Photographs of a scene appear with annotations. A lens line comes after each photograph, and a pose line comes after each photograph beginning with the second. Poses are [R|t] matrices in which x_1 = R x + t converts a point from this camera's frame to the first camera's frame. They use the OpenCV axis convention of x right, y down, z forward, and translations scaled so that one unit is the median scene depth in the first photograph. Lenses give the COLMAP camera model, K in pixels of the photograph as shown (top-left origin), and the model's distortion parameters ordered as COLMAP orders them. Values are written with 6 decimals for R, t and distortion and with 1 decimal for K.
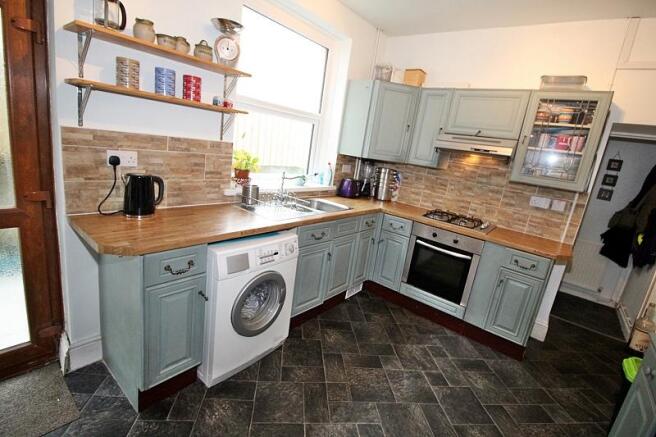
lens RADIAL K [[305.1, 0, 331.3], [0, 305.1, 215.5], [0, 0, 1]] dist [-0.015705, -0.001430]
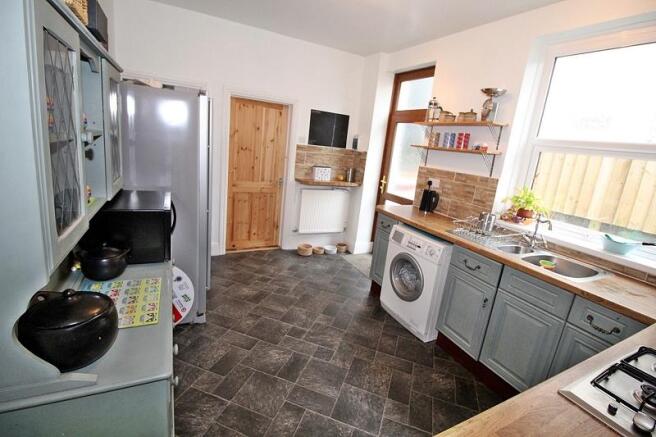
lens RADIAL K [[305.1, 0, 331.3], [0, 305.1, 215.5], [0, 0, 1]] dist [-0.015705, -0.001430]
pose [[-0.398882, 0.033864, -0.916377, 0.929671], [-0.365202, 0.910782, 0.192623, -0.091985], [0.841142, 0.411497, -0.350927, 0.844541]]
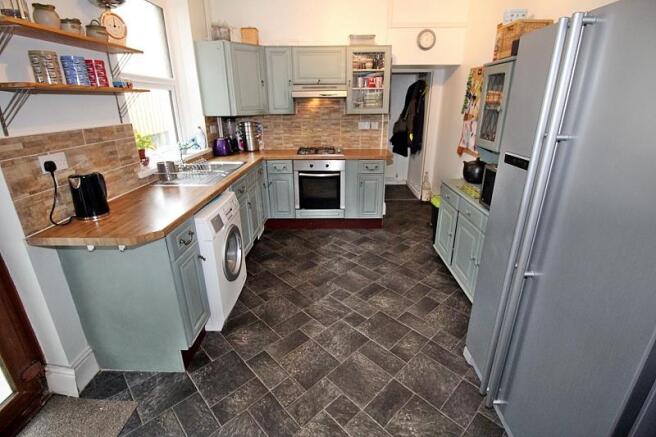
lens RADIAL K [[305.1, 0, 331.3], [0, 305.1, 215.5], [0, 0, 1]] dist [-0.015705, -0.001430]
pose [[0.783148, -0.342327, 0.519125, -0.389337], [0.251733, 0.937895, 0.238714, -0.030280], [-0.568603, -0.056267, 0.820686, -0.161472]]
